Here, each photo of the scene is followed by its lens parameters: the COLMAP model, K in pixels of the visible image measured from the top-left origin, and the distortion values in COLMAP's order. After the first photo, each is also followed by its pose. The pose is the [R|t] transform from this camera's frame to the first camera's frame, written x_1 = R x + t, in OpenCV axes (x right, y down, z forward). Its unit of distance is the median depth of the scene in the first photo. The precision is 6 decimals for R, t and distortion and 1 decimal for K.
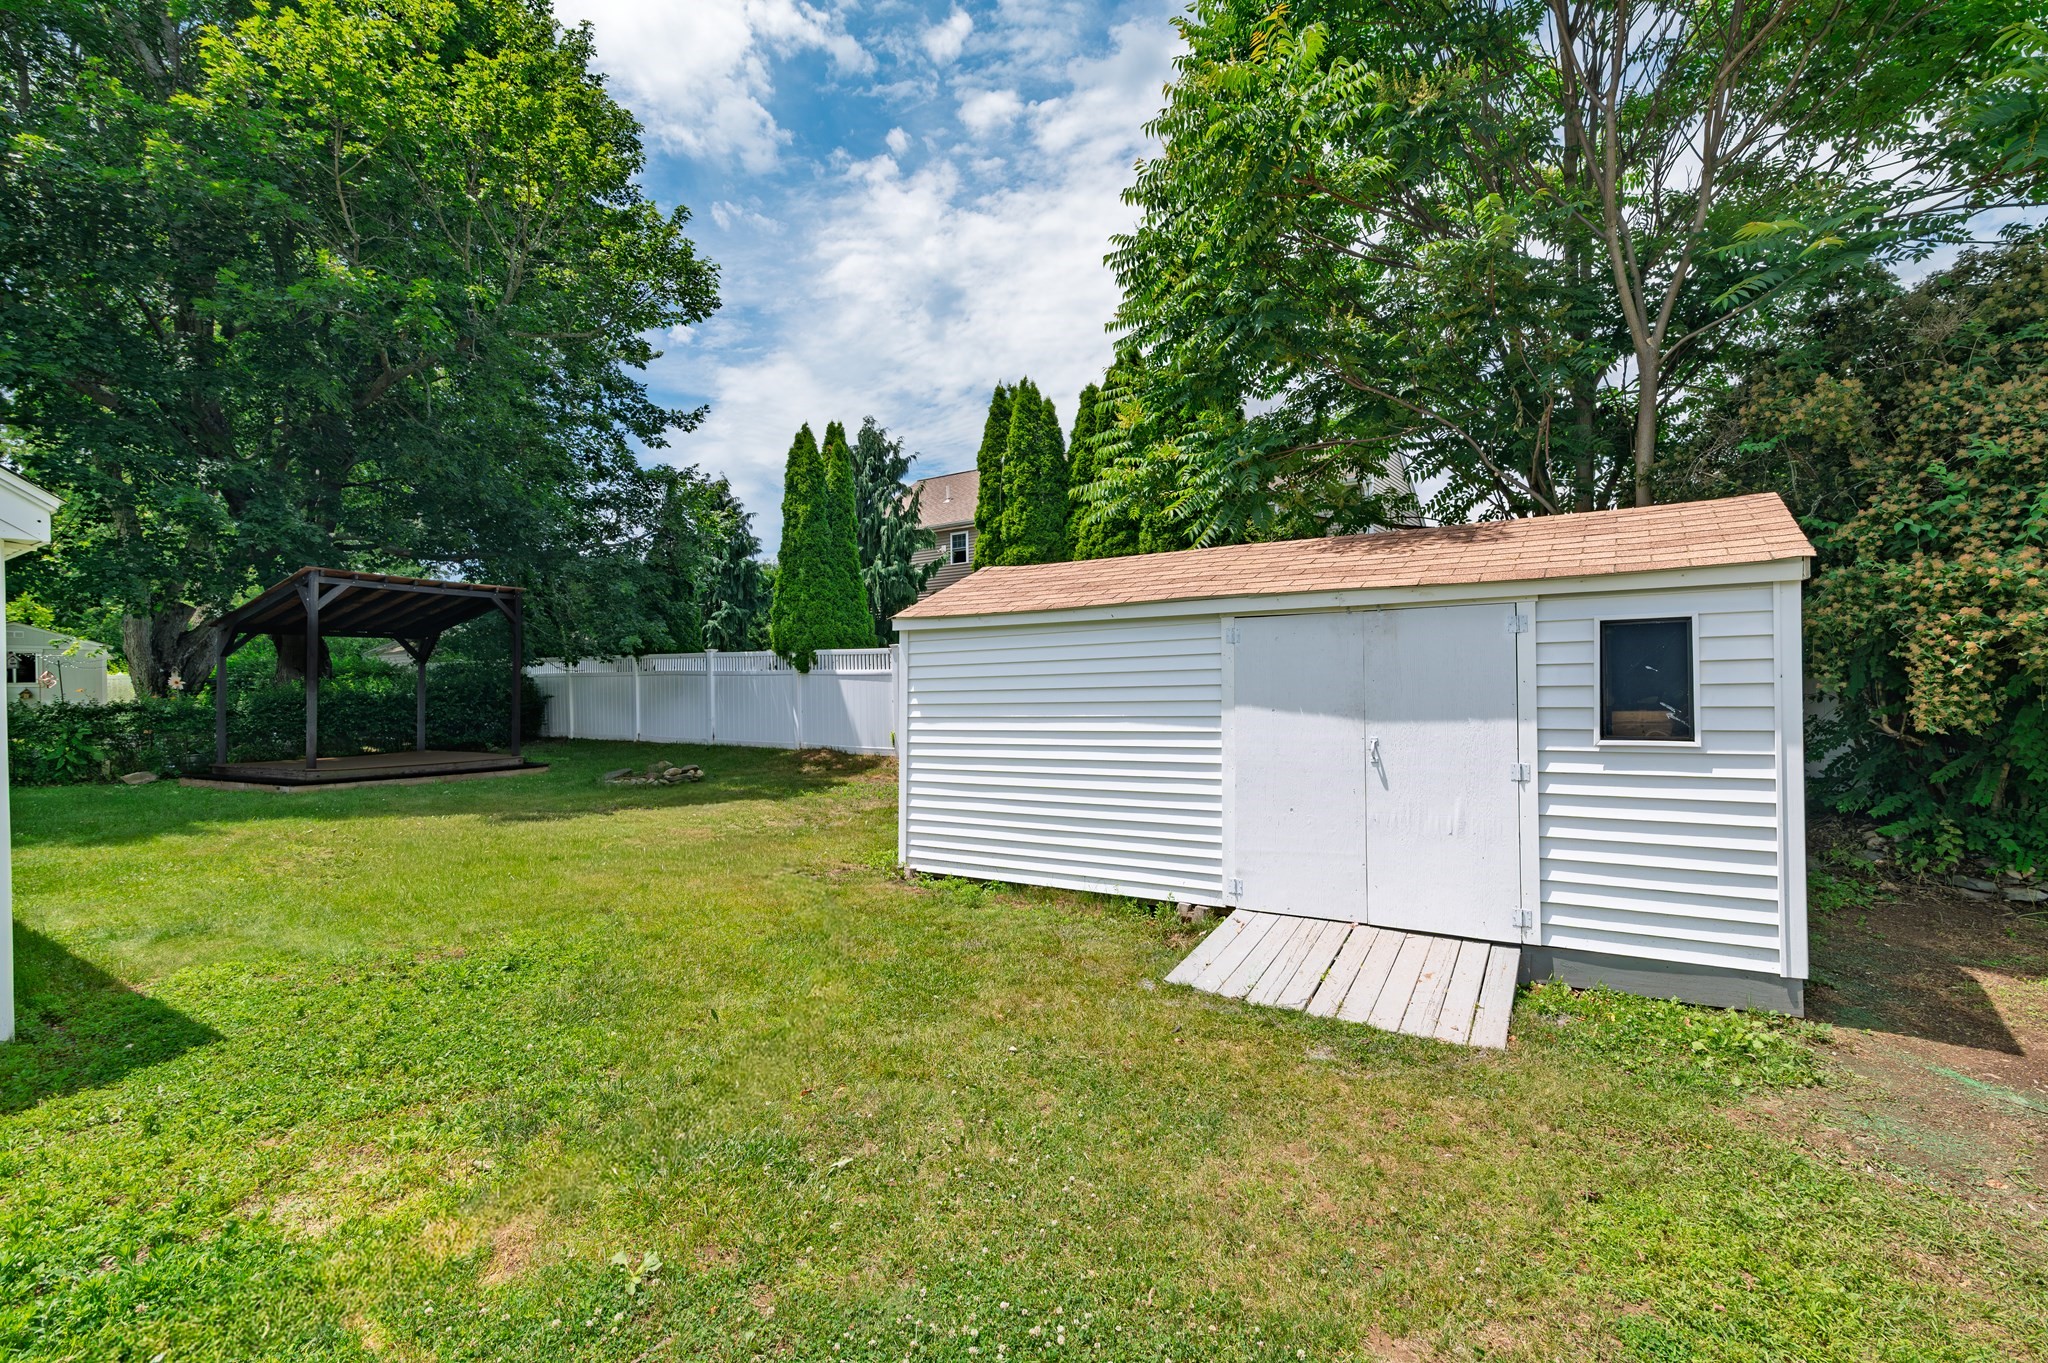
lens RADIAL K [[889.7, 0, 1021.5], [0, 889.7, 688.6], [0, 0, 1]] dist [0.000971, 0.000124]
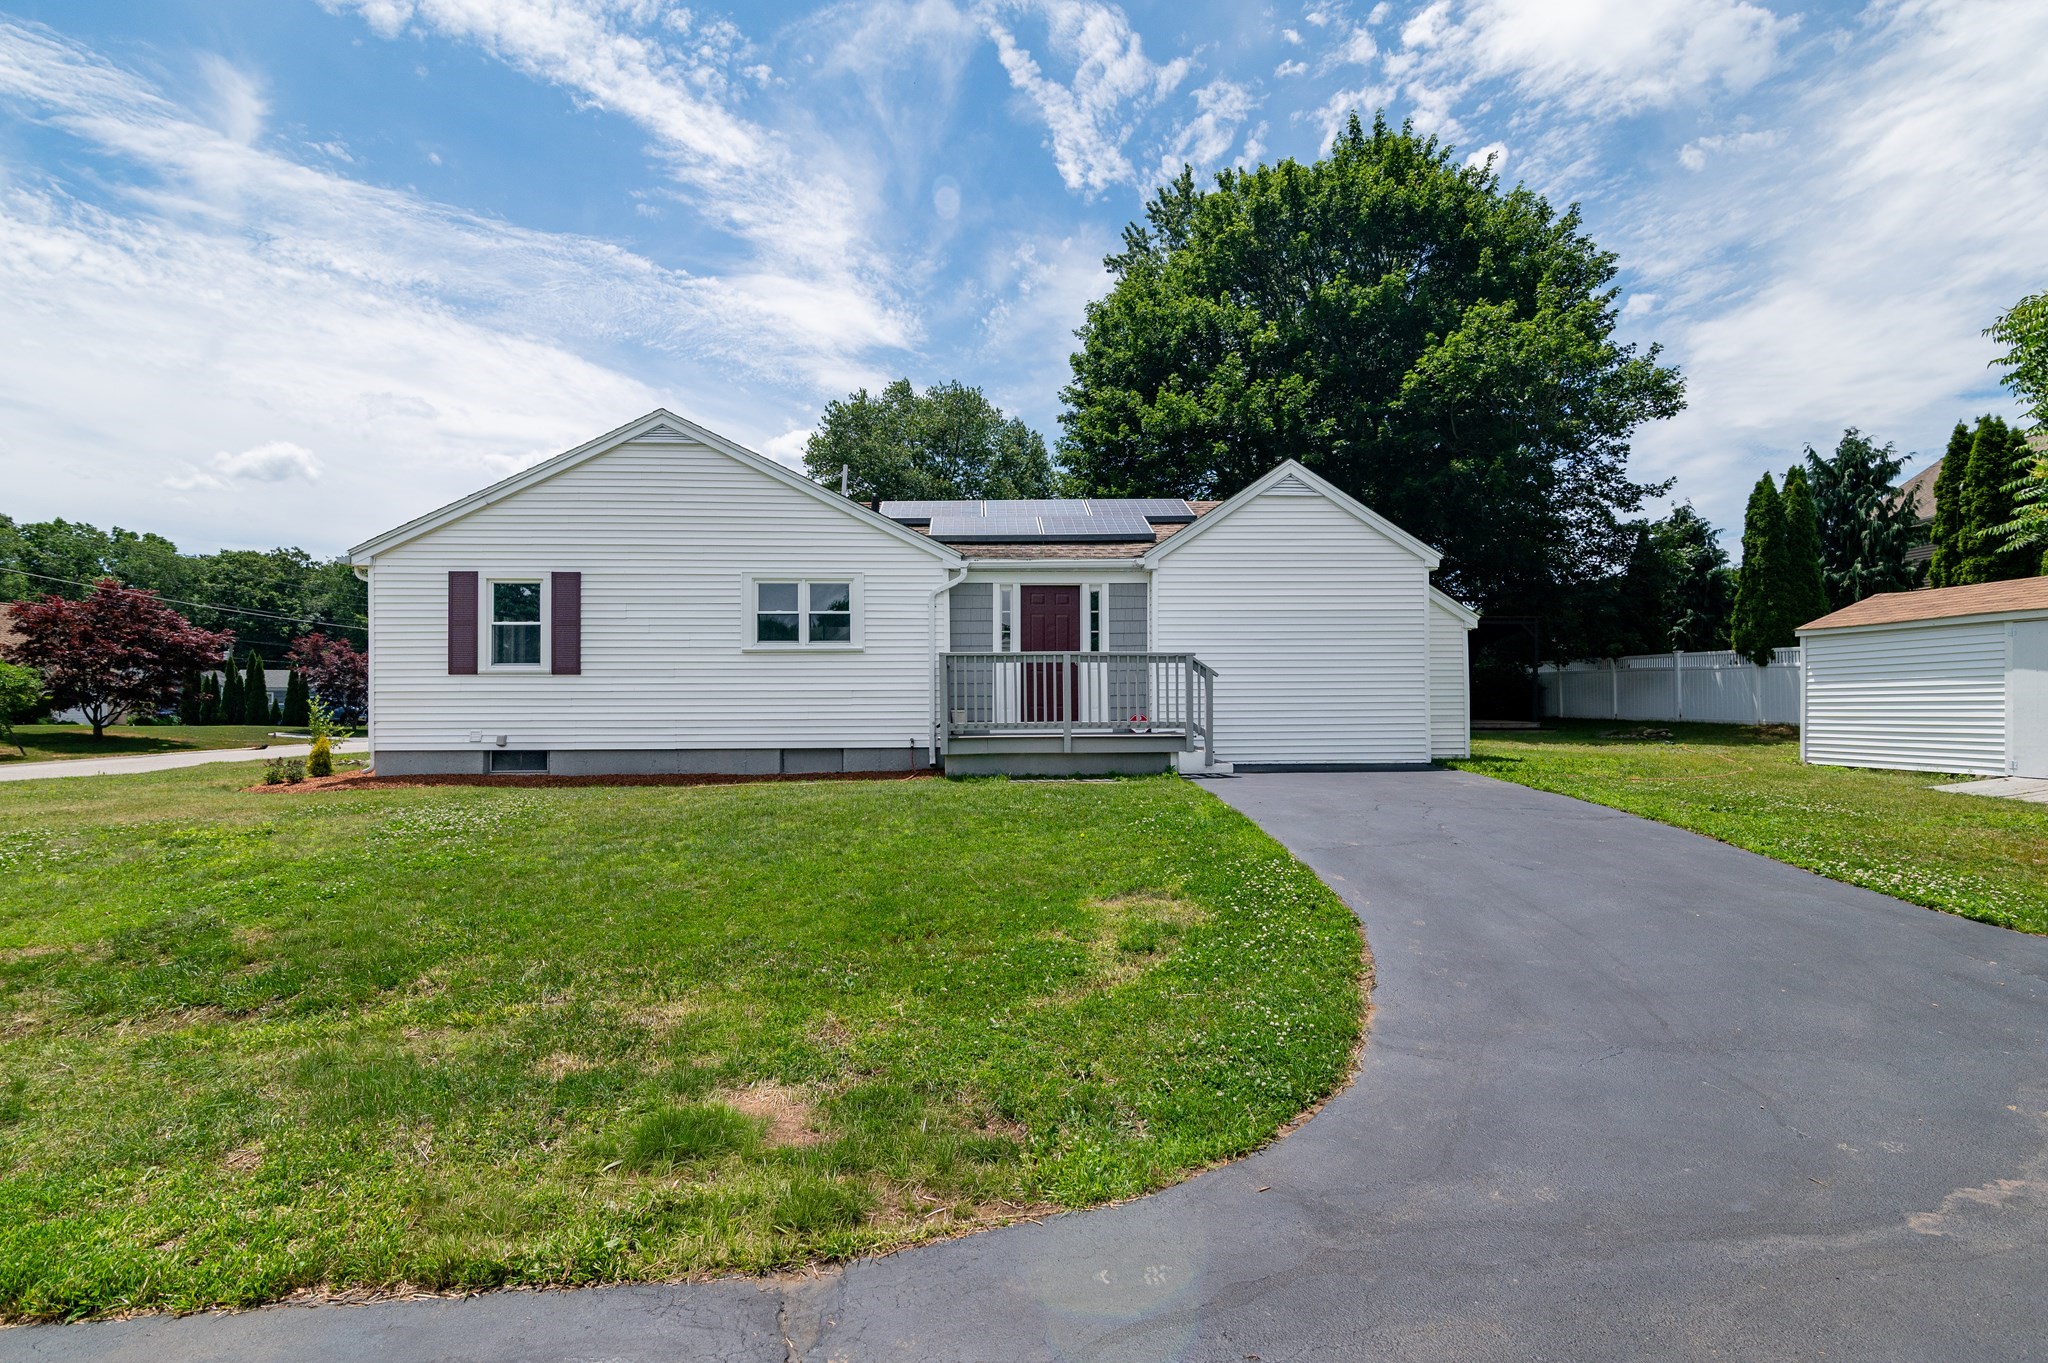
lens RADIAL K [[889.7, 0, 1021.5], [0, 889.7, 688.6], [0, 0, 1]] dist [0.000971, 0.000124]
pose [[0.569204, -0.001938, -0.822194, 0.200391], [-0.006120, 0.999960, -0.006594, 0.029054], [0.822173, 0.008785, 0.569169, -0.604694]]
